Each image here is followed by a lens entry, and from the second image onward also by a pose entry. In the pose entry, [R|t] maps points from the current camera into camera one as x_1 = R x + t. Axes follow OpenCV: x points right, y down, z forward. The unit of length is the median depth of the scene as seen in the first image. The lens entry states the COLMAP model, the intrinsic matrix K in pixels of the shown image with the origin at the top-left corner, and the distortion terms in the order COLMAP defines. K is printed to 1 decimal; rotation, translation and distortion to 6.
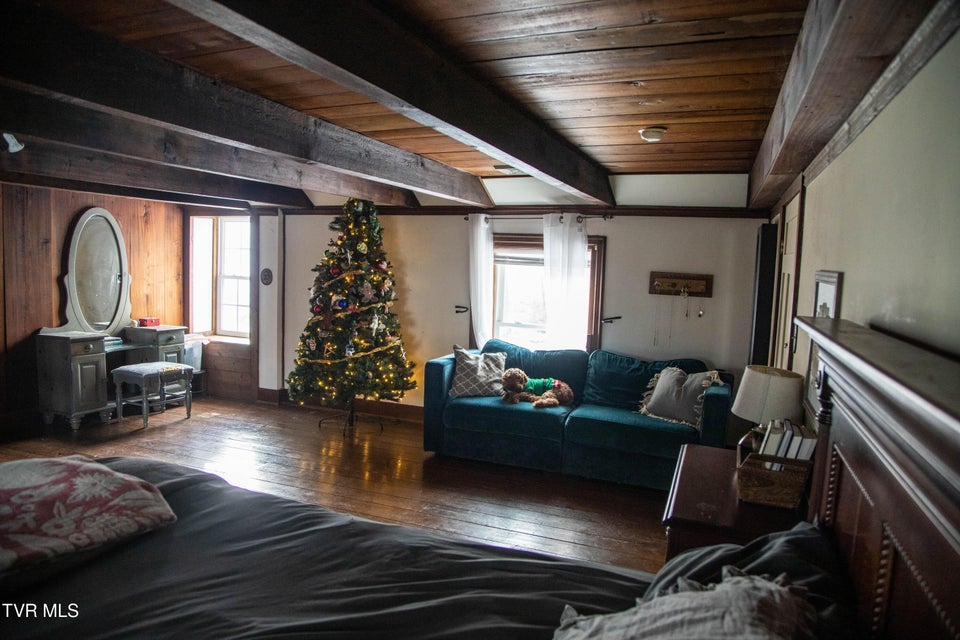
lens RADIAL K [[662.2, 0, 480.0], [0, 662.2, 320.0], [0, 0, 1]] dist [-0.117044, 0.081189]
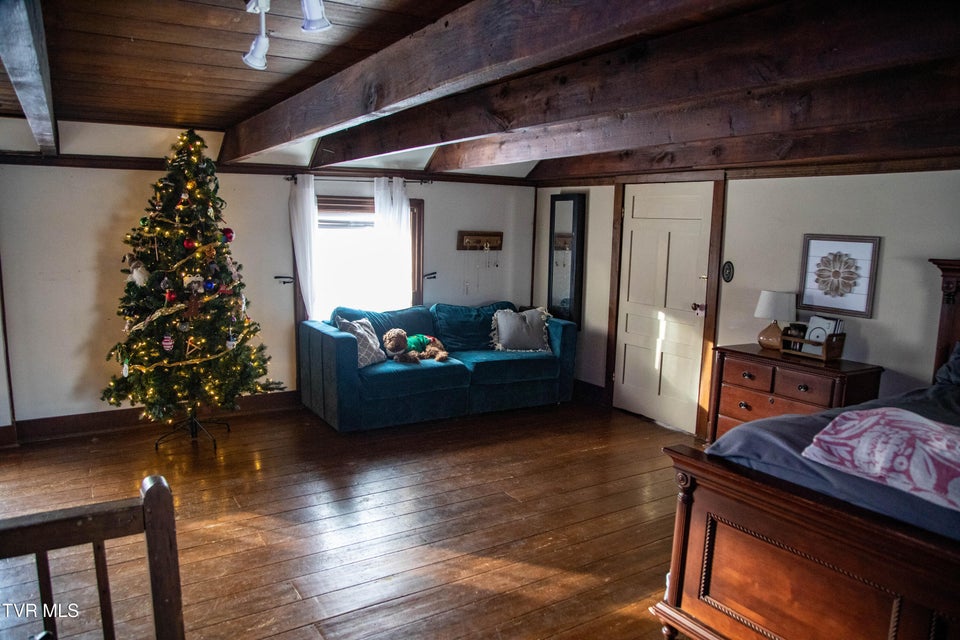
lens RADIAL K [[662.2, 0, 480.0], [0, 662.2, 320.0], [0, 0, 1]] dist [-0.117044, 0.081189]
pose [[0.598915, -0.139371, 0.788591, -0.633139], [0.074703, 0.990168, 0.118262, -0.051462], [-0.797320, -0.011919, 0.603438, 0.262391]]
